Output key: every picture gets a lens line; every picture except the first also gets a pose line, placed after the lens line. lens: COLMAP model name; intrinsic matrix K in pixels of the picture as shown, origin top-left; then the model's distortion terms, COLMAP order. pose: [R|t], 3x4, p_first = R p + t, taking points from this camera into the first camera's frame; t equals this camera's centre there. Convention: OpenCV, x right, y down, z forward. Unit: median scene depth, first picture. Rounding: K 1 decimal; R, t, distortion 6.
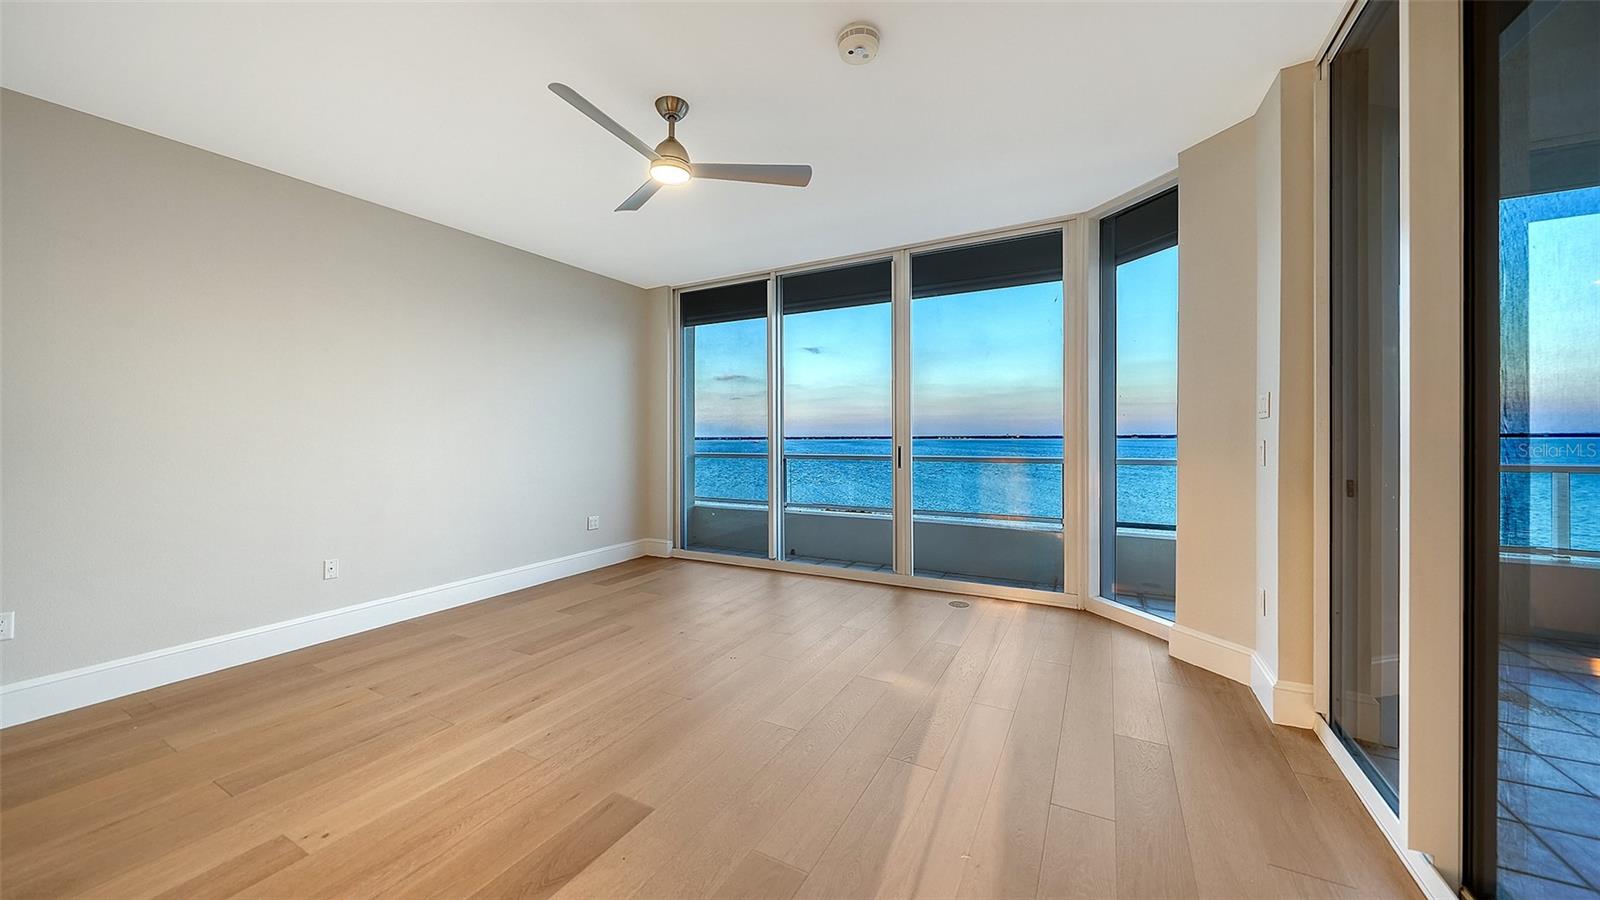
lens RADIAL K [[562.3, 0, 801.2], [0, 562.3, 434.7], [0, 0, 1]] dist [0.000119, 0.000017]
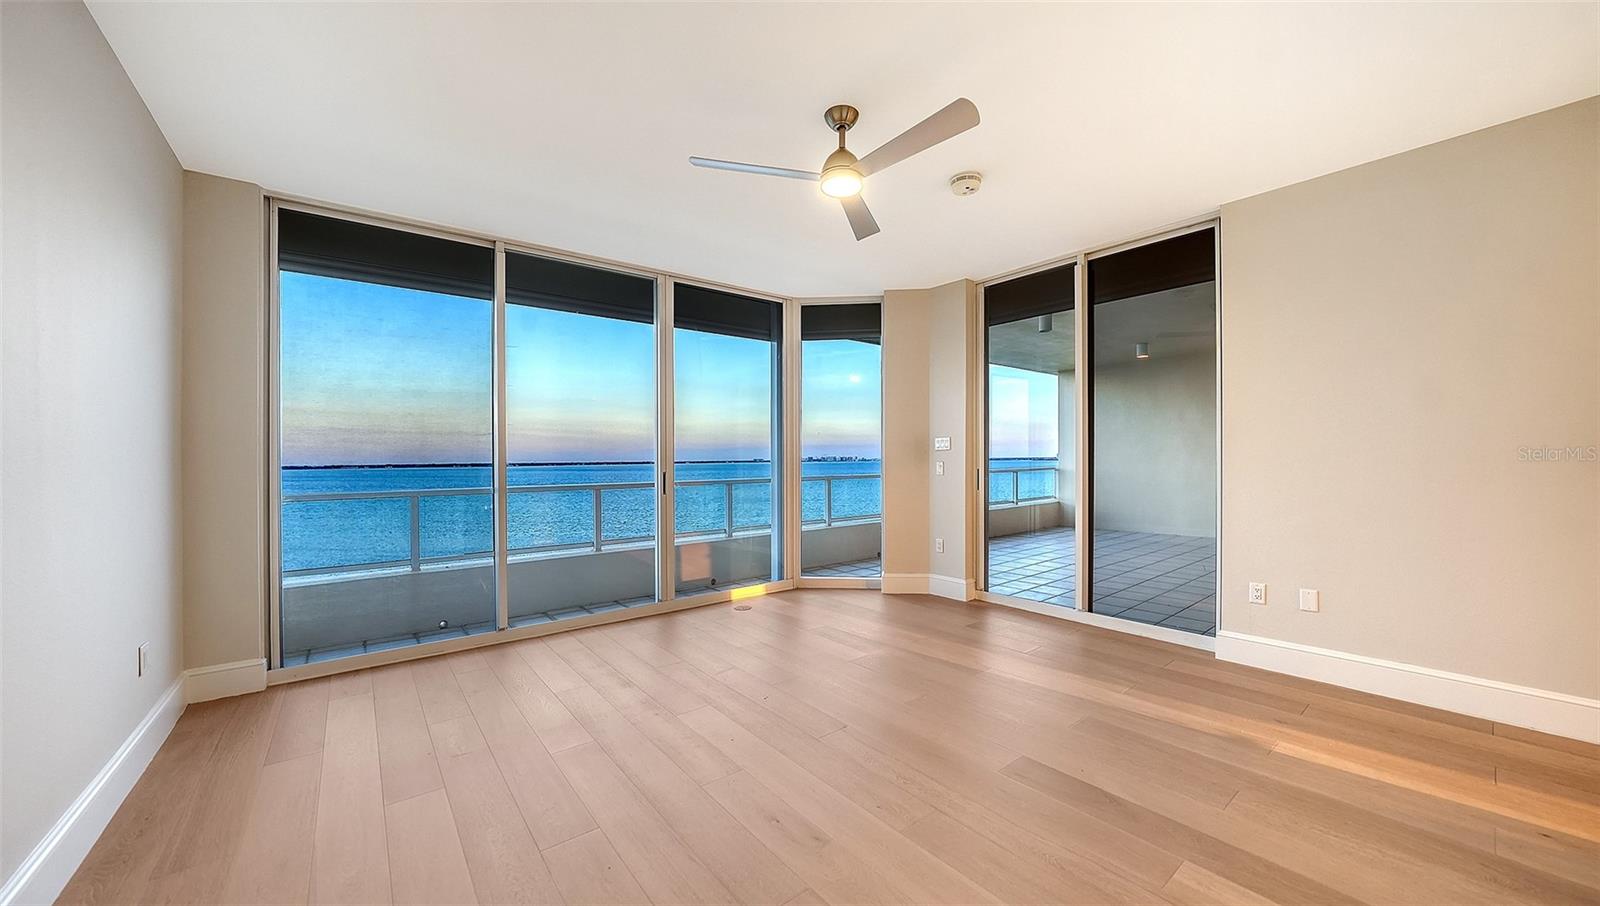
lens RADIAL K [[578.6, 0, 807.0], [0, 578.6, 470.7], [0, 0, 1]] dist [-0.000625, -0.000068]
pose [[0.390678, -0.016488, 0.920380, -0.676469], [0.009460, 0.999859, 0.013896, 0.007579], [-0.920479, 0.003277, 0.390779, 0.379786]]
